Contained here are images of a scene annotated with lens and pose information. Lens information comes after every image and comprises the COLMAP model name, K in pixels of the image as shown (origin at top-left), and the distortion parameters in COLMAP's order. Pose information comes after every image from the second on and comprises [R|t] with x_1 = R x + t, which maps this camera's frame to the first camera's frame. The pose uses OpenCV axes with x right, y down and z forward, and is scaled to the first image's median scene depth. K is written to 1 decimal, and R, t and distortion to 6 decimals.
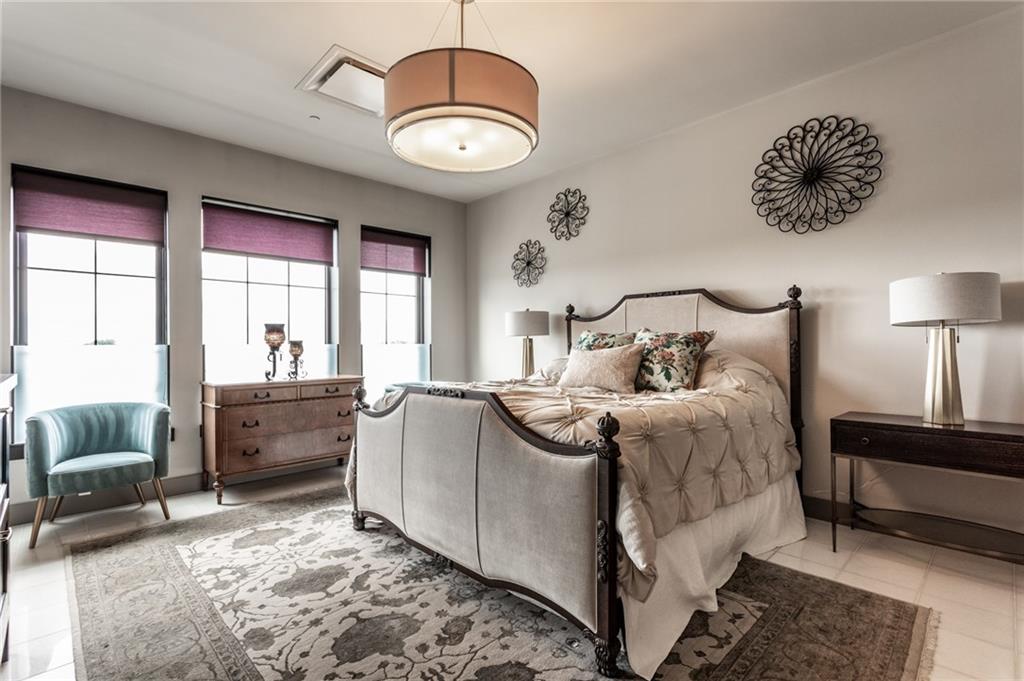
lens RADIAL K [[479.4, 0, 517.6], [0, 479.4, 340.1], [0, 0, 1]] dist [0.000758, 0.000851]
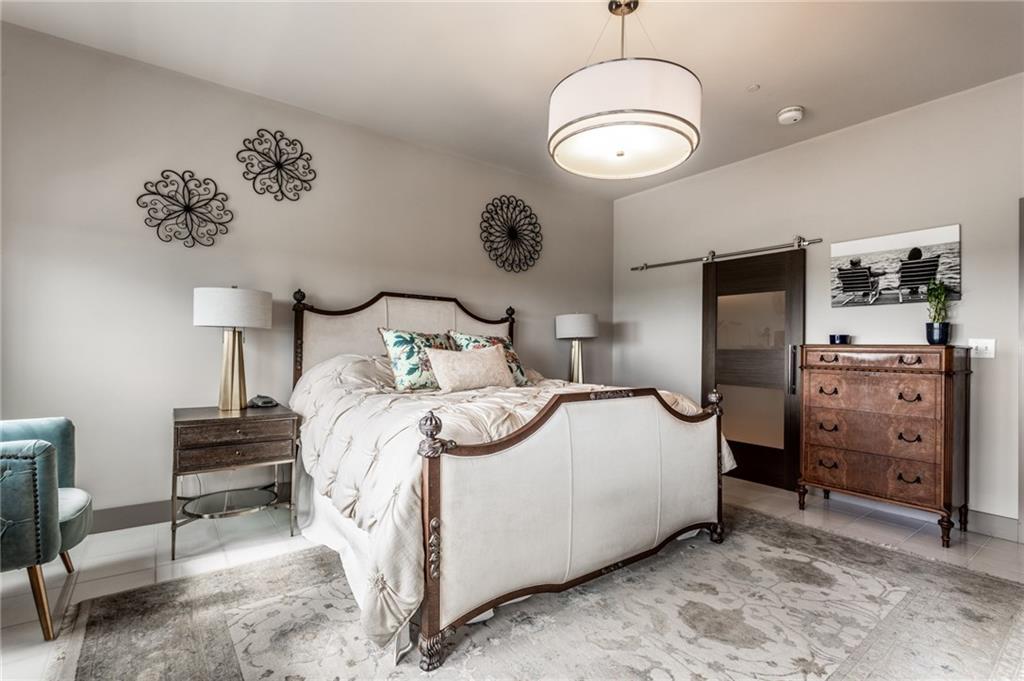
lens RADIAL K [[462.9, 0, 508.7], [0, 462.9, 353.7], [0, 0, 1]] dist [-0.002237, 0.000200]
pose [[0.142502, -0.004324, 0.989785, -0.793725], [-0.027176, 0.999596, 0.008279, 0.016899], [-0.989421, -0.028078, 0.142327, 0.778238]]
